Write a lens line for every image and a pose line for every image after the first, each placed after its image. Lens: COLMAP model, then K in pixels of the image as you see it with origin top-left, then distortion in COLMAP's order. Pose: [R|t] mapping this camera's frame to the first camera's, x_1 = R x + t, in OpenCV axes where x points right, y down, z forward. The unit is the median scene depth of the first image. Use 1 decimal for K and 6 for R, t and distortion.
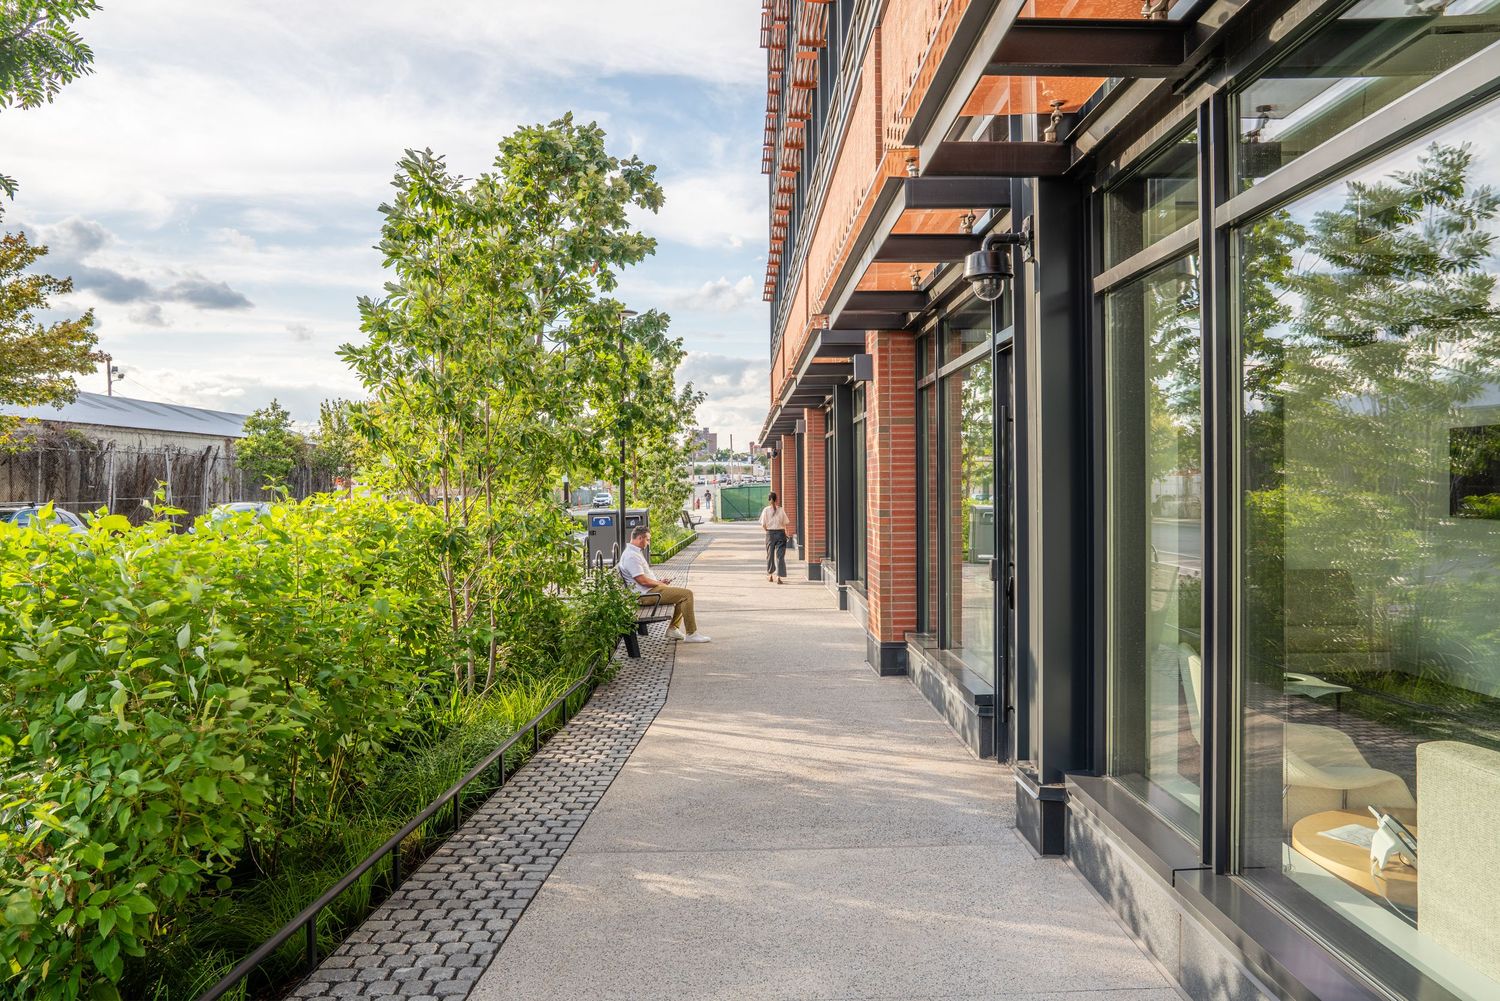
lens RADIAL K [[1080.8, 0, 736.7], [0, 1080.8, 495.3], [0, 0, 1]] dist [-0.008457, -0.000456]
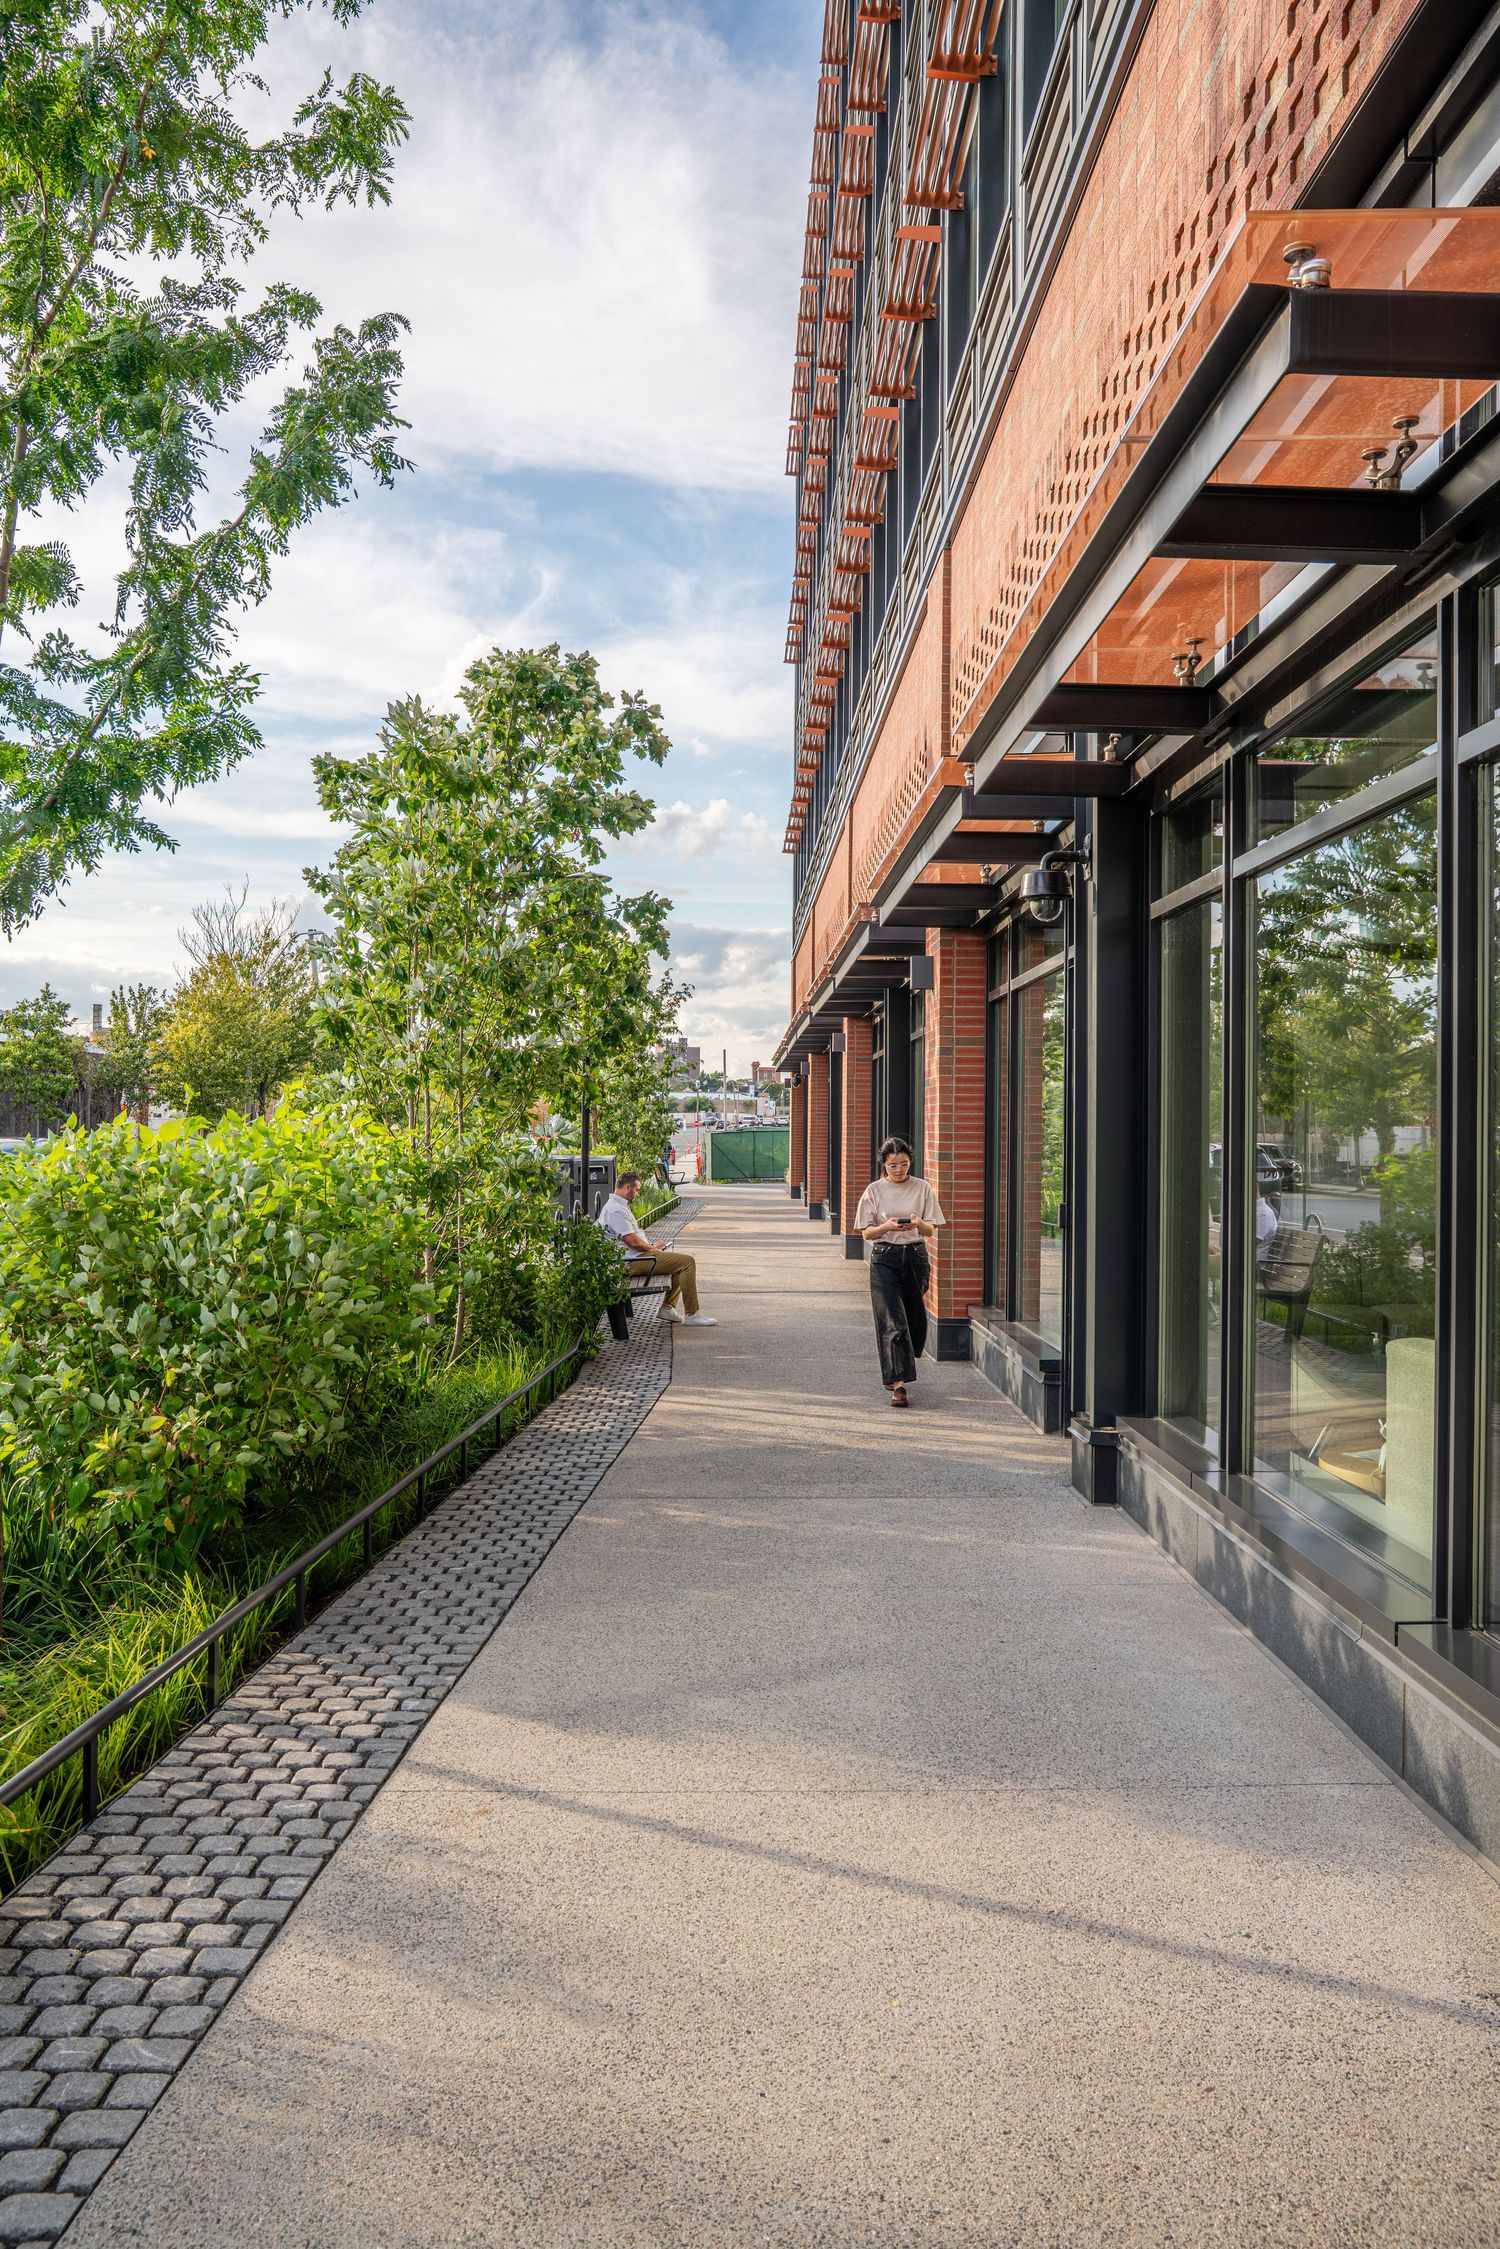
lens RADIAL K [[1881.3, 0, 756.9], [0, 1881.3, 1132.2], [0, 0, 1]] dist [-0.010801, -0.002868]
pose [[0.999594, 0.018593, 0.021579, -0.030791], [-0.018337, 0.999760, -0.011976, 0.017135], [-0.021796, 0.011576, 0.999695, -0.365782]]
